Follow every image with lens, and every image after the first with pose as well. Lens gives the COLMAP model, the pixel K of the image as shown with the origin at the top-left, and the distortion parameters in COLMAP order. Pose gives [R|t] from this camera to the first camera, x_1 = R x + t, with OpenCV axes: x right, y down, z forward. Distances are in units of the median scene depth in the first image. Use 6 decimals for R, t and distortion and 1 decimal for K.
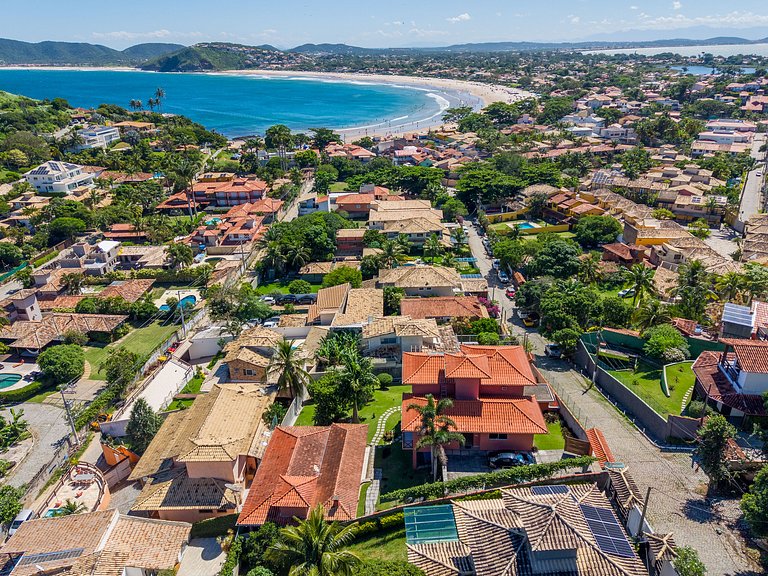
lens RADIAL K [[540.7, 0, 391.1], [0, 540.7, 286.3], [0, 0, 1]] dist [0.036269, -0.034169]
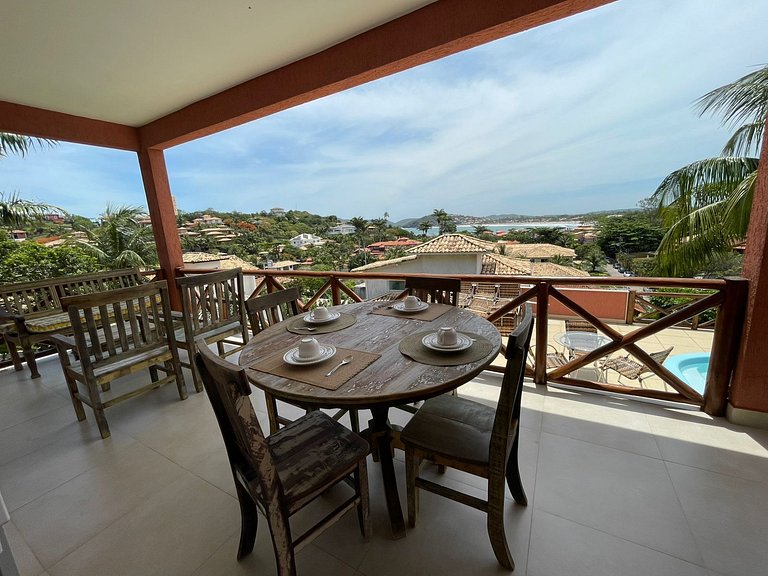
lens RADIAL K [[310.7, 0, 385.2], [0, 310.7, 287.7], [0, 0, 1]] dist [-0.000675, -0.000644]
pose [[0.890876, 0.053712, -0.451059, 0.042688], [-0.144700, 0.974813, -0.169712, 0.067032], [0.430583, 0.216461, 0.876210, 0.338763]]
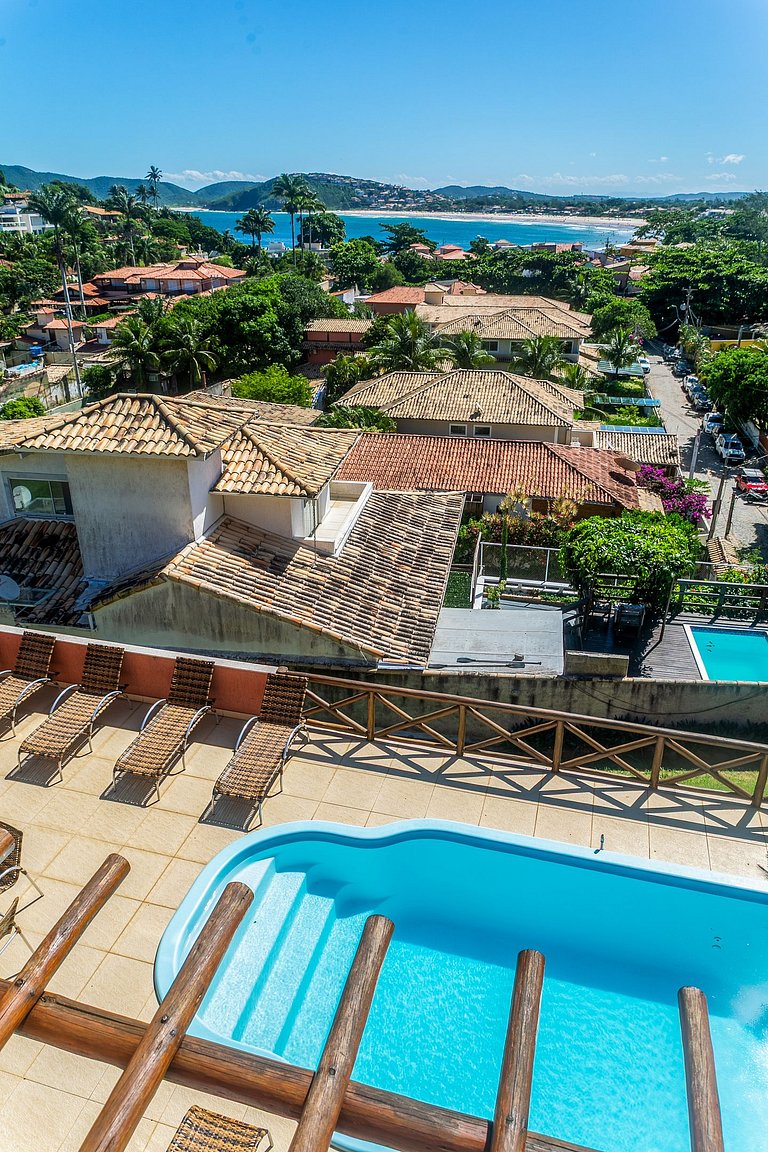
lens RADIAL K [[785.6, 0, 382.5], [0, 785.6, 569.6], [0, 0, 1]] dist [-0.015731, -0.004206]
pose [[0.974693, 0.109966, -0.194628, 0.069823], [-0.104838, 0.993820, 0.036491, 0.046105], [0.197438, -0.015163, 0.980198, 0.336574]]
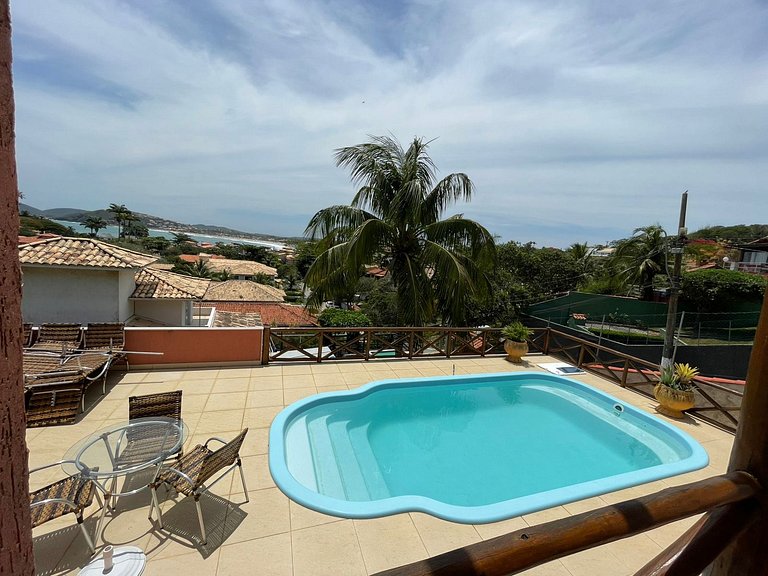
lens RADIAL K [[312.0, 0, 385.3], [0, 312.0, 286.7], [0, 0, 1]] dist [0.000023, -0.000432]
pose [[0.920704, 0.055795, 0.386254, 0.051610], [0.052294, 0.963164, -0.263783, 0.061654], [-0.386743, 0.263065, 0.883870, 0.349152]]
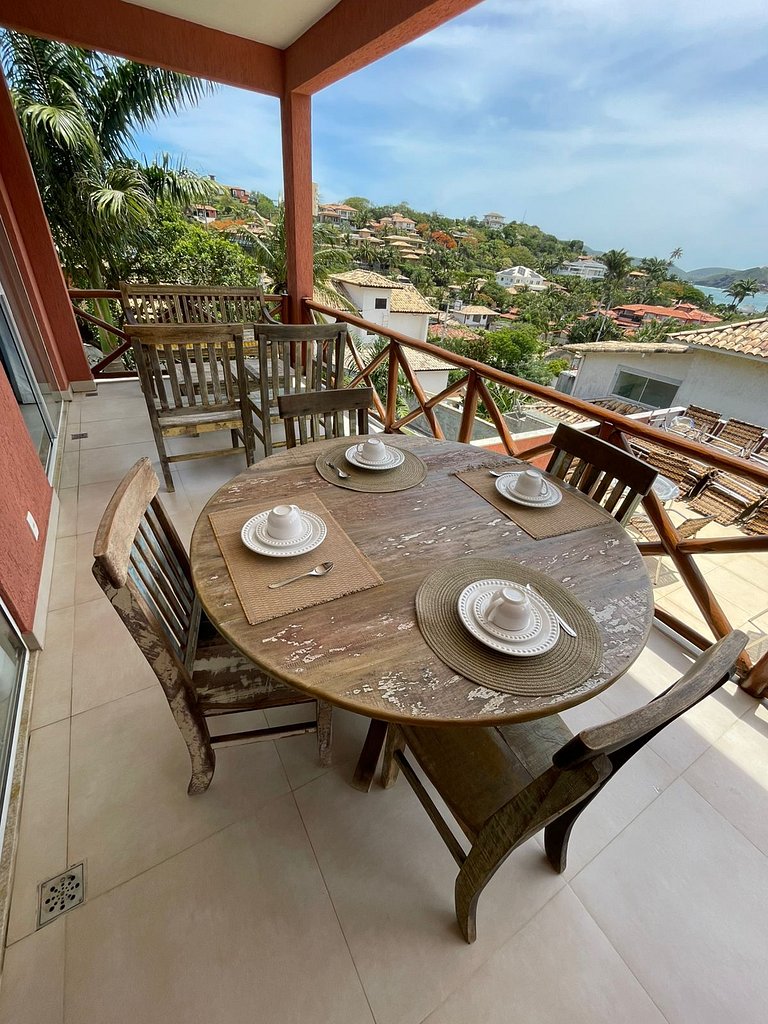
lens RADIAL K [[414.2, 0, 385.0], [0, 414.2, 513.0], [0, 0, 1]] dist [-0.000675, -0.000644]
pose [[0.535621, 0.507796, -0.674725, 0.042655], [-0.427346, 0.852132, 0.302069, 0.065029], [0.728344, 0.126547, 0.673424, 0.341488]]
